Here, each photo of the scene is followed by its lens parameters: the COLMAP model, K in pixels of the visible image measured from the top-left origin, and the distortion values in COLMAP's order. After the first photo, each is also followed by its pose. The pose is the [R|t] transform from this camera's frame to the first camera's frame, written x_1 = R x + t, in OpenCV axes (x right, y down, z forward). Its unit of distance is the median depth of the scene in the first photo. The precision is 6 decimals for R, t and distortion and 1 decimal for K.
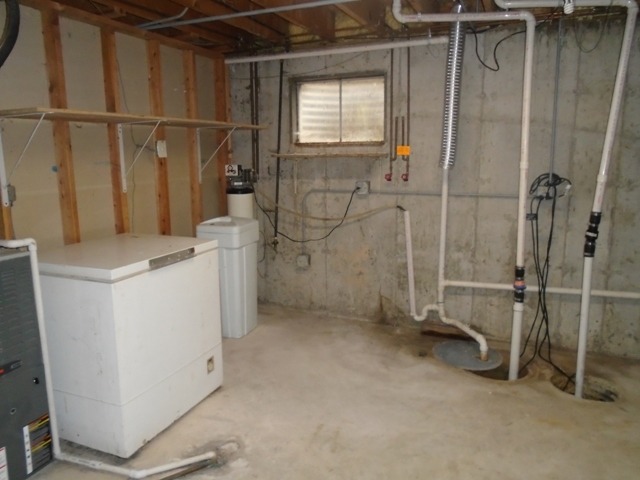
lens RADIAL K [[488.0, 0, 320.5], [0, 488.0, 238.4], [0, 0, 1]] dist [-0.007966, -0.002812]
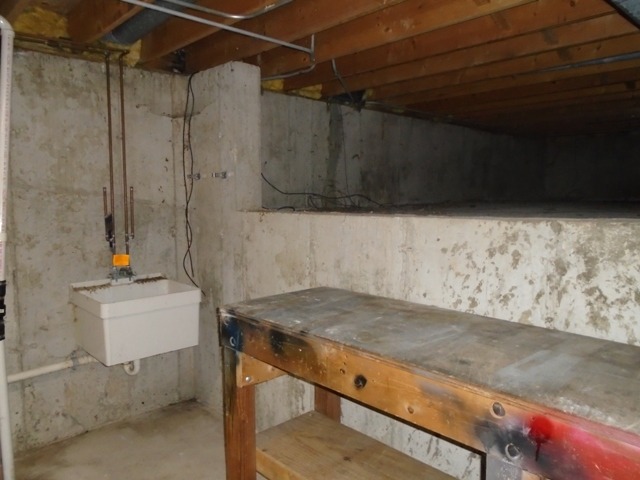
lens RADIAL K [[488.0, 0, 320.4], [0, 488.0, 238.1], [0, 0, 1]] dist [-0.007966, -0.002812]
pose [[0.413671, -0.070621, 0.907683, 0.073698], [0.163320, 0.986570, 0.002327, -0.033357], [-0.895658, 0.147280, 0.419649, 0.182348]]
